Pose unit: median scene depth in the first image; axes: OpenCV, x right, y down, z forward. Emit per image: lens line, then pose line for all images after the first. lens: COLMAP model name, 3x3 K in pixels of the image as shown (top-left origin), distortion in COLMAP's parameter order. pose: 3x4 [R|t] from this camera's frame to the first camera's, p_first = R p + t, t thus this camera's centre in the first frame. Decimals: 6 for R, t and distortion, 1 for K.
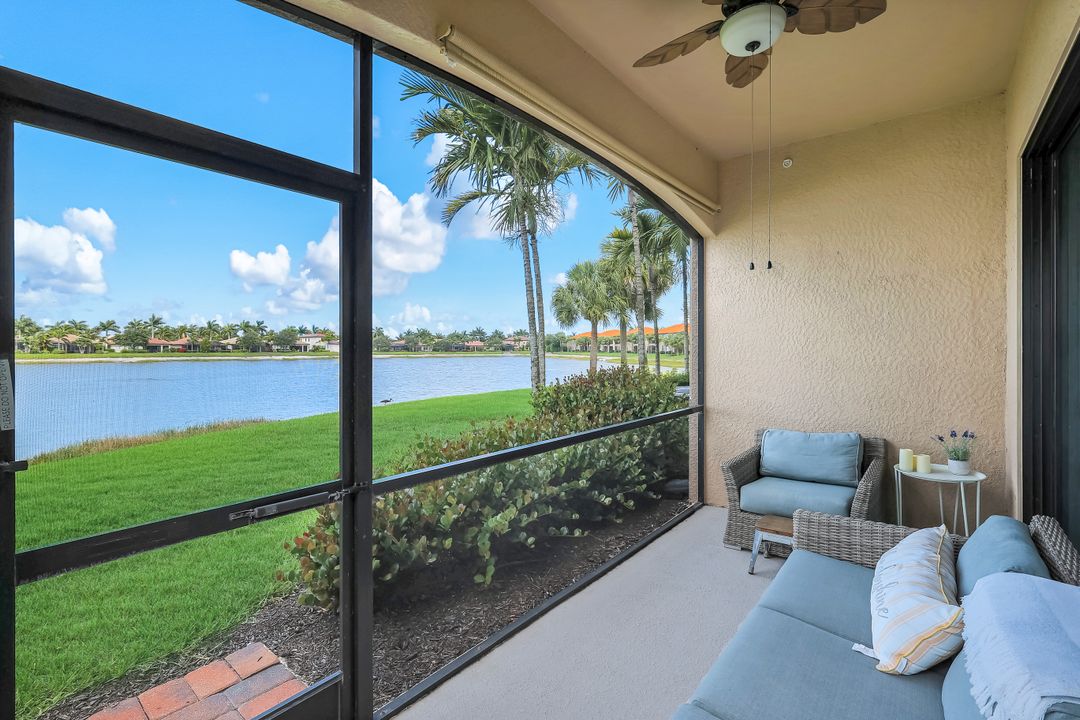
lens RADIAL K [[476.0, 0, 536.8], [0, 476.0, 353.9], [0, 0, 1]] dist [0.001578, 0.000096]
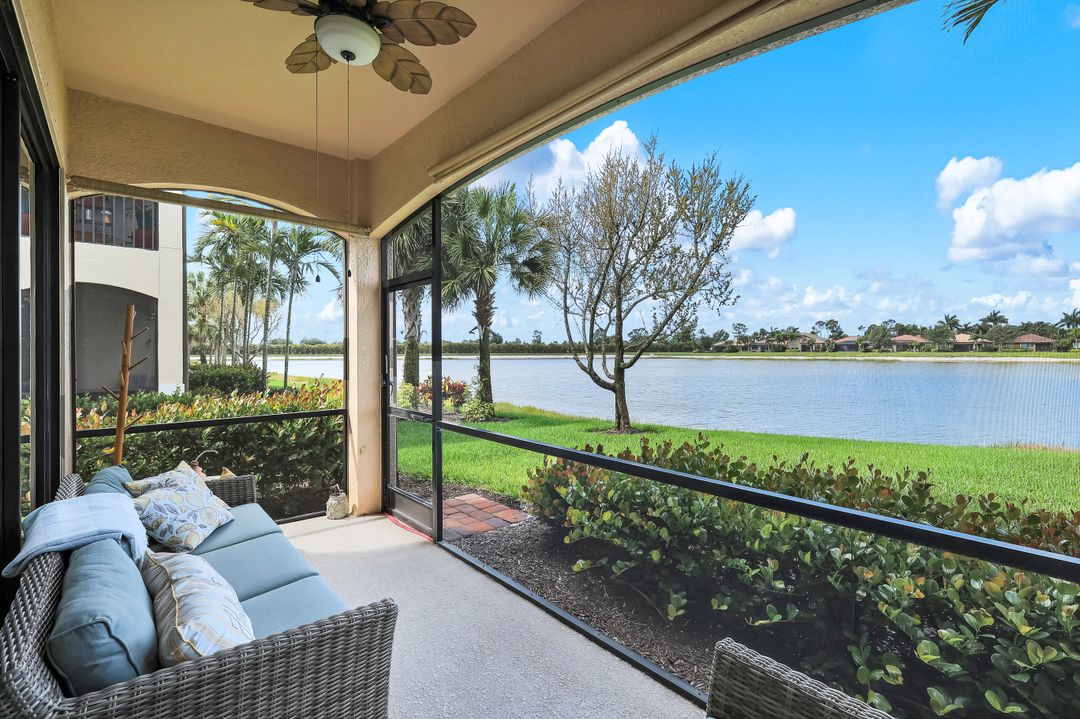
lens RADIAL K [[476.0, 0, 536.2], [0, 476.0, 352.7], [0, 0, 1]] dist [0.001578, 0.000096]
pose [[-0.181638, 0.009341, -0.983321, 0.548156], [-0.011761, 0.999863, 0.011670, -0.006661], [0.983295, 0.013684, -0.181503, 0.624398]]
